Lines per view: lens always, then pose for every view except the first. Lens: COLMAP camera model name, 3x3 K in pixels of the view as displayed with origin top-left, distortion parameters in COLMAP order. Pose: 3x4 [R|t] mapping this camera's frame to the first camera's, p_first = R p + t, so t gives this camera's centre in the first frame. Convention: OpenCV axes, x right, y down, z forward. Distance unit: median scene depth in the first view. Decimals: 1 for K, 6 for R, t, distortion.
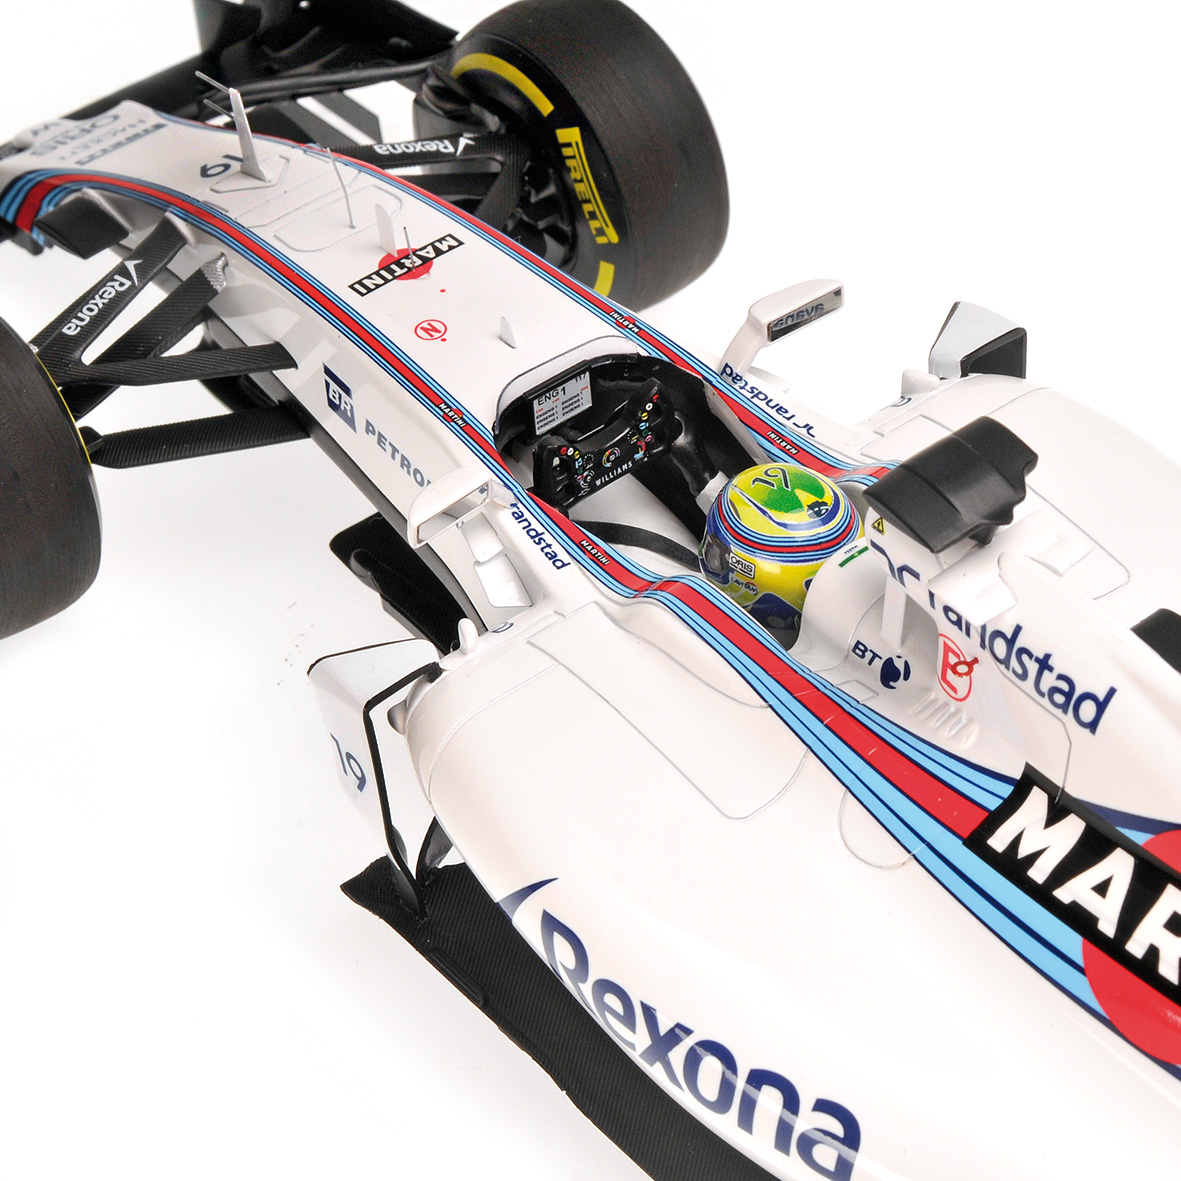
lens RADIAL K [[4035.8, 0, 590.5], [0, 4035.8, 590.5], [0, 0, 1]] dist [0.092590, -0.846673]
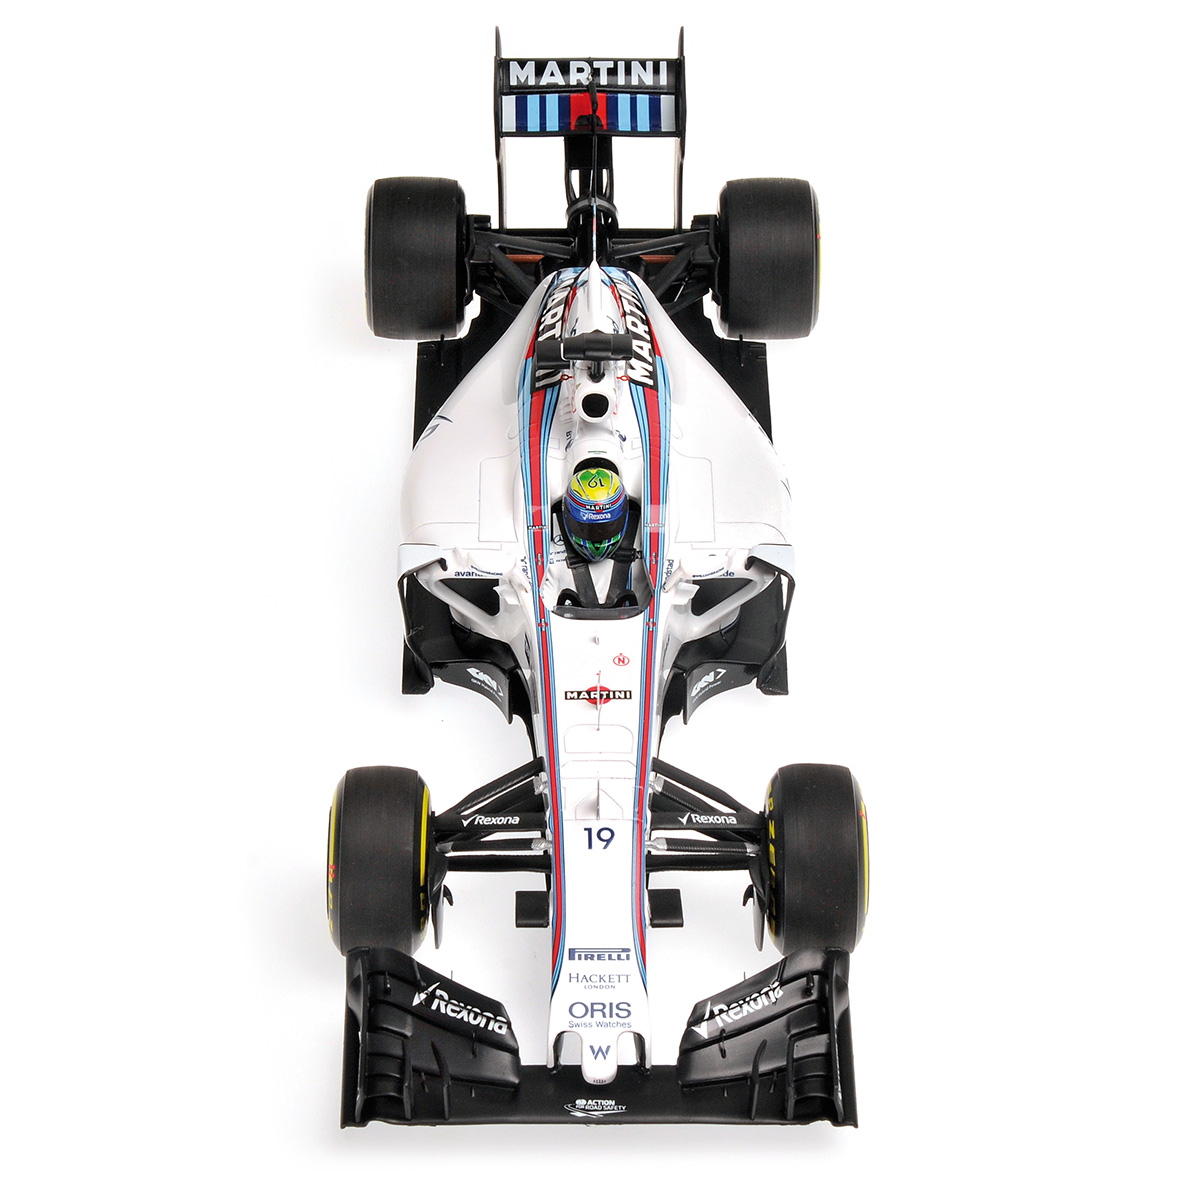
lens RADIAL K [[4035.8, 0, 590.5], [0, 4035.8, 590.5], [0, 0, 1]] dist [0.092590, -0.846673]
pose [[-0.789247, -0.330915, 0.517286, -1.102126], [0.446888, 0.268232, 0.853430, -1.875133], [-0.421165, 0.904736, -0.063819, 1.169232]]
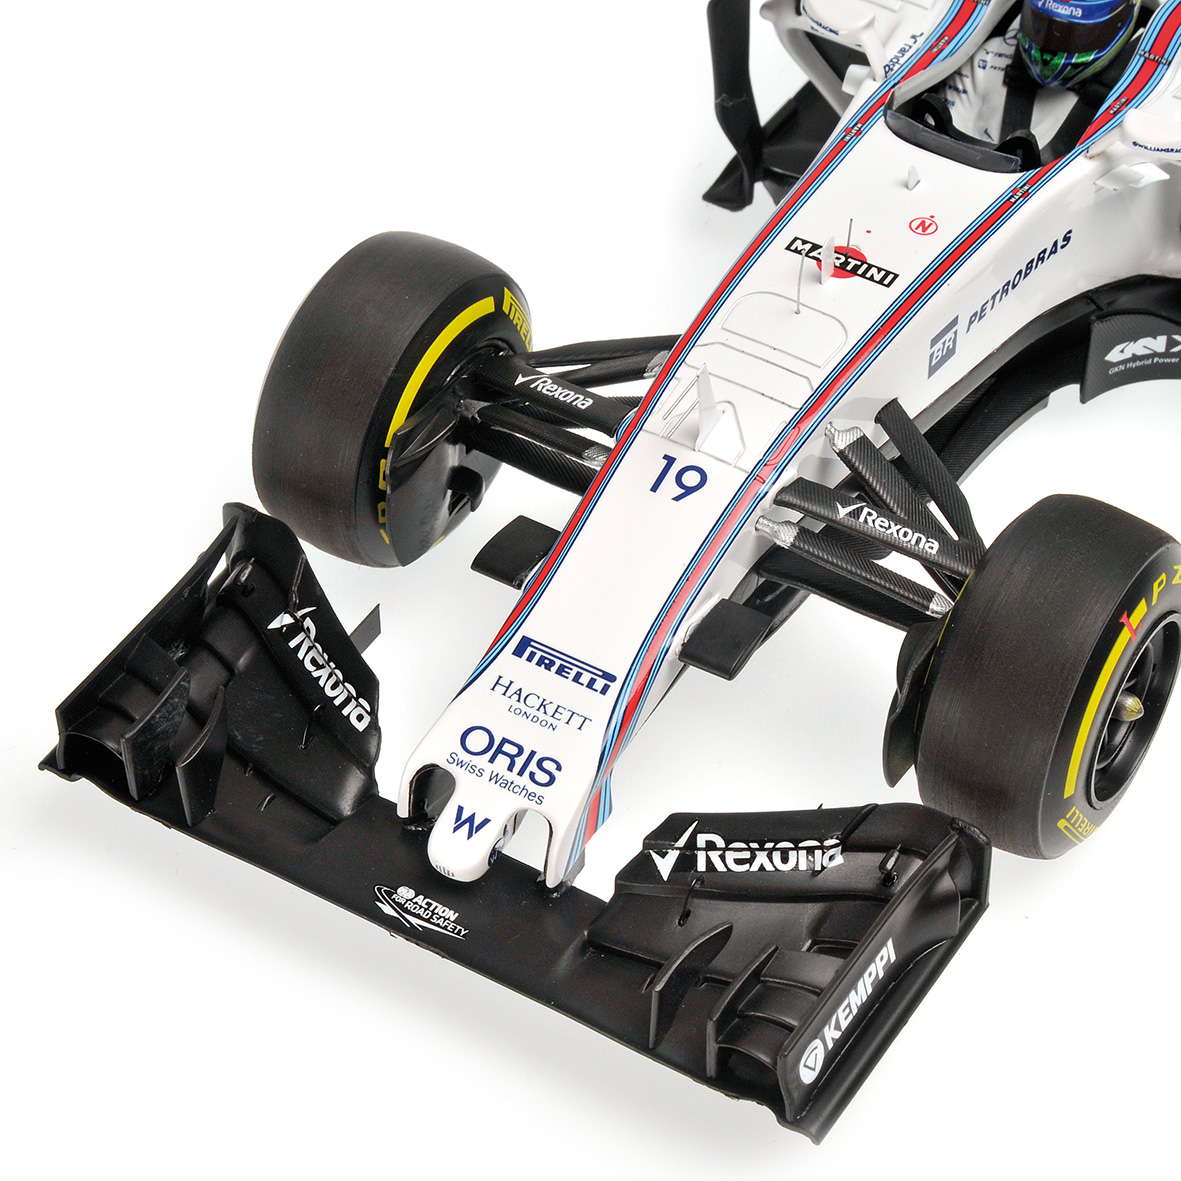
lens RADIAL K [[3773.2, 0, 590.5], [0, 3773.2, 590.5], [0, 0, 1]] dist [-0.016947, -0.863235]
pose [[-0.346663, -0.591728, 0.727793, -0.873629], [0.635601, 0.422421, 0.646198, -0.797779], [-0.689808, 0.686599, 0.229665, 0.948723]]
